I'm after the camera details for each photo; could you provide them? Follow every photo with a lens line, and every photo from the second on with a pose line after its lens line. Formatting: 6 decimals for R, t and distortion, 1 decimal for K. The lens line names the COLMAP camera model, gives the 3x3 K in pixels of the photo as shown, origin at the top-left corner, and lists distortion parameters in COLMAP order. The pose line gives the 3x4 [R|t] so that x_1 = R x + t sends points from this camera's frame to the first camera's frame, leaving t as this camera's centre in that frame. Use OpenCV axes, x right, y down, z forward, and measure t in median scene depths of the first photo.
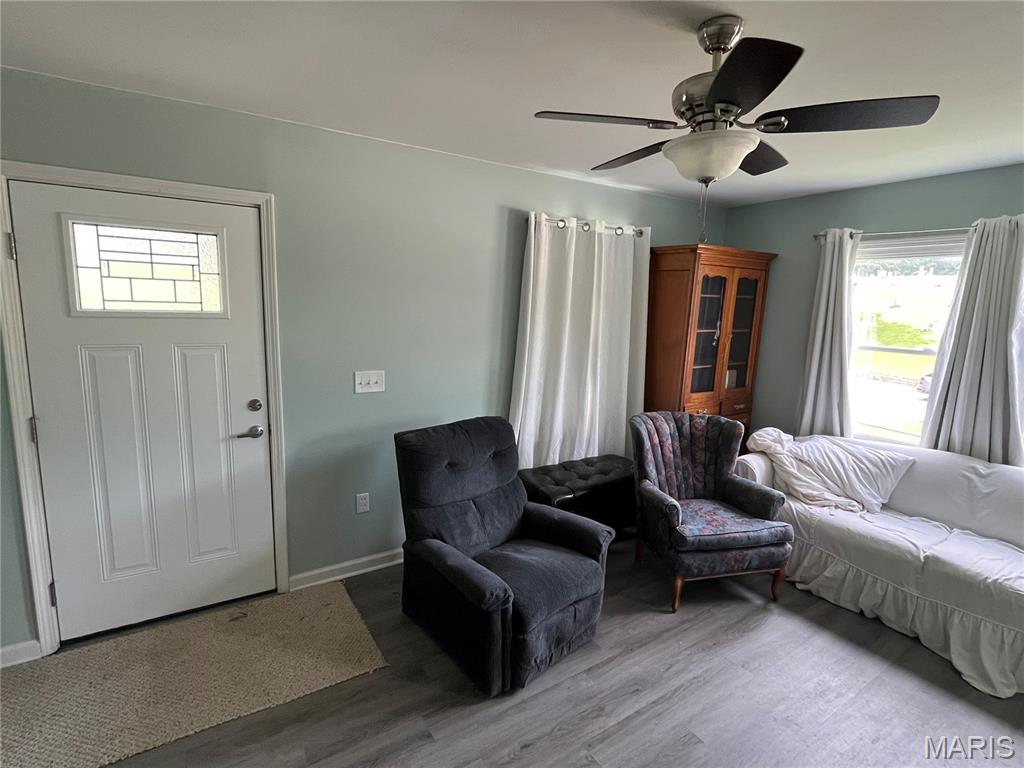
lens RADIAL K [[512.2, 0, 507.8], [0, 512.2, 384.8], [0, 0, 1]] dist [0.000336, -0.001992]
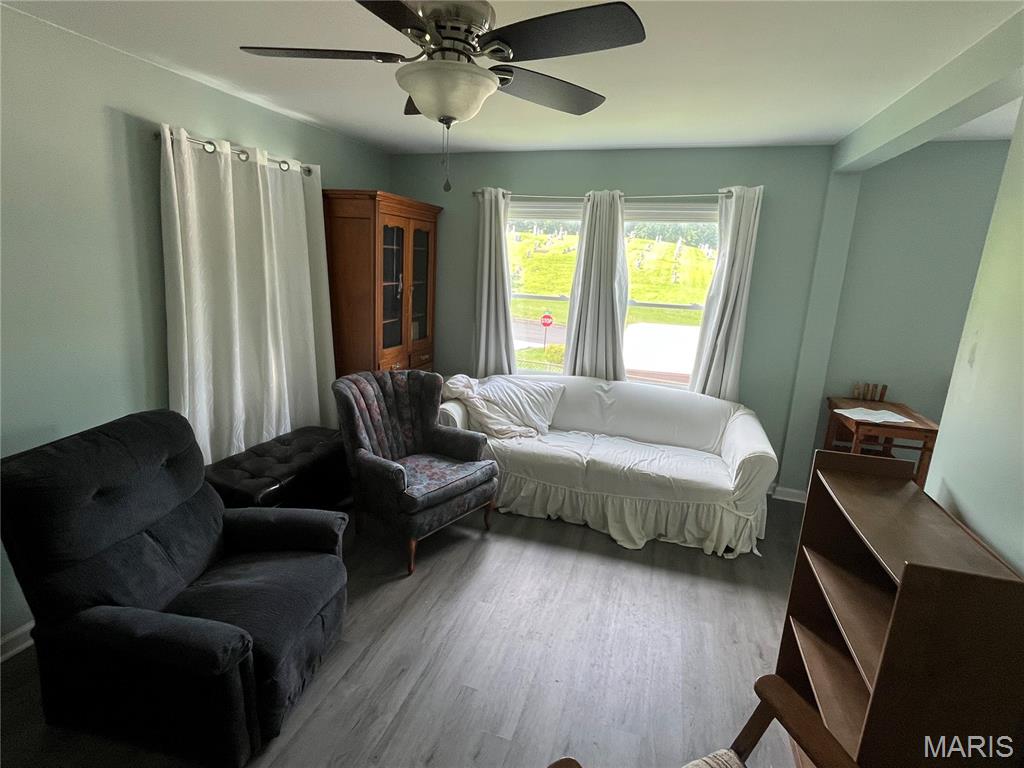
lens RADIAL K [[512.2, 0, 514.0], [0, 512.2, 383.8], [0, 0, 1]] dist [0.000336, -0.001992]
pose [[0.774391, -0.139561, 0.617123, -0.075476], [0.079116, 0.989073, 0.124400, -0.025694], [-0.627741, -0.047510, 0.776971, 0.114576]]
